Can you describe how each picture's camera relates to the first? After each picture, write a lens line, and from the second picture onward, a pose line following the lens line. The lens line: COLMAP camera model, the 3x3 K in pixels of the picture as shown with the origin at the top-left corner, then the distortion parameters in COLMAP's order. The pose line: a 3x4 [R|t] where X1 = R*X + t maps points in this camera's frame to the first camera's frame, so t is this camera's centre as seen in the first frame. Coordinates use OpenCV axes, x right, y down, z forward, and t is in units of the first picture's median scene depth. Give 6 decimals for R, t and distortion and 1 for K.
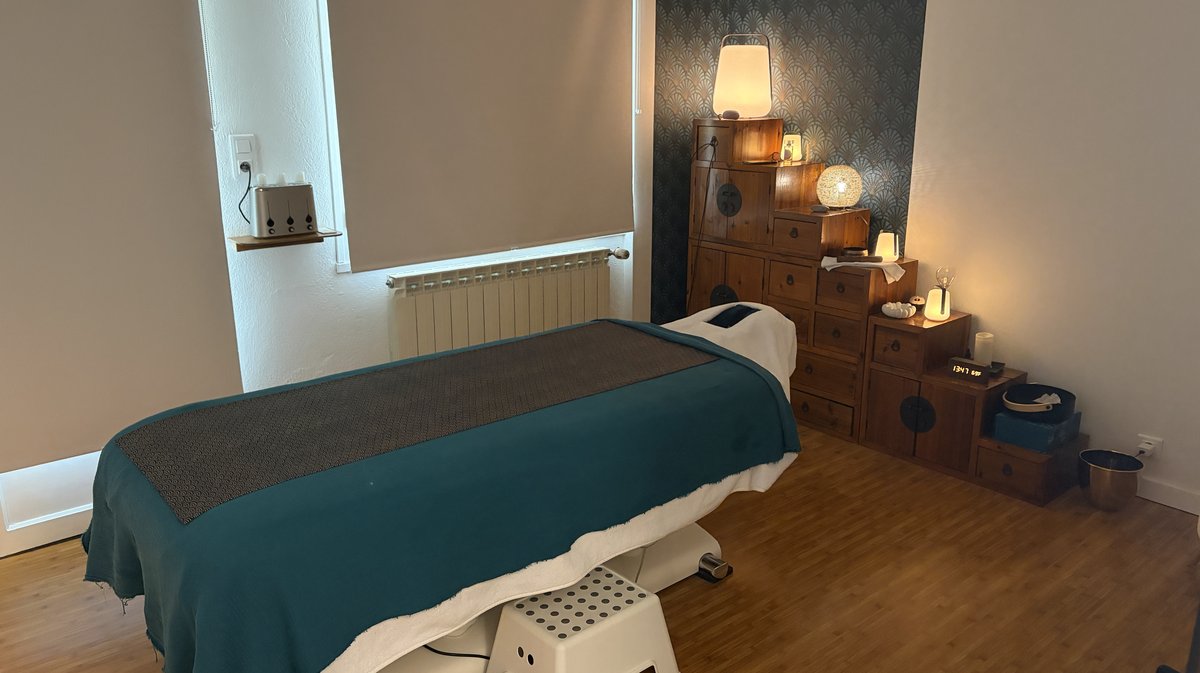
lens RADIAL K [[898.1, 0, 600.0], [0, 898.1, 336.5], [0, 0, 1]] dist [0.000439, -0.001370]
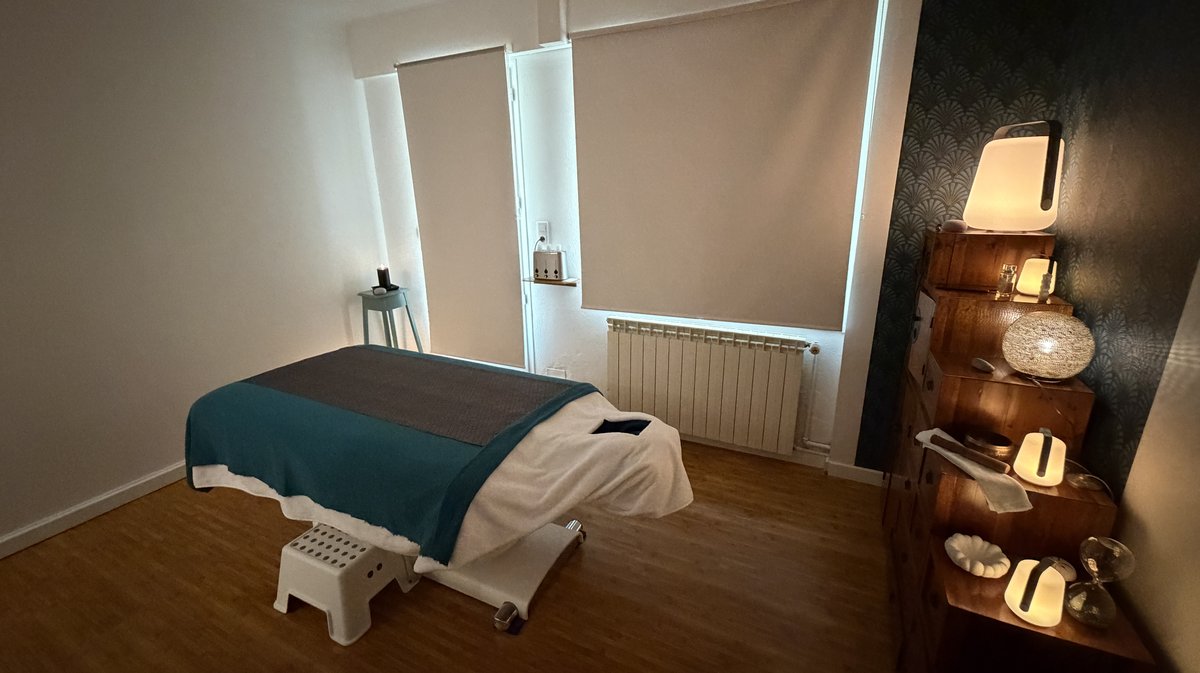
lens RADIAL K [[481.2, 0, 600.0], [0, 481.2, 336.5], [0, 0, 1]] dist [0.000012, 0.000004]
pose [[0.392059, 0.265367, -0.880835, 0.482553], [-0.228692, 0.955548, 0.186085, -0.174651], [0.891061, 0.128484, 0.435318, 0.585161]]
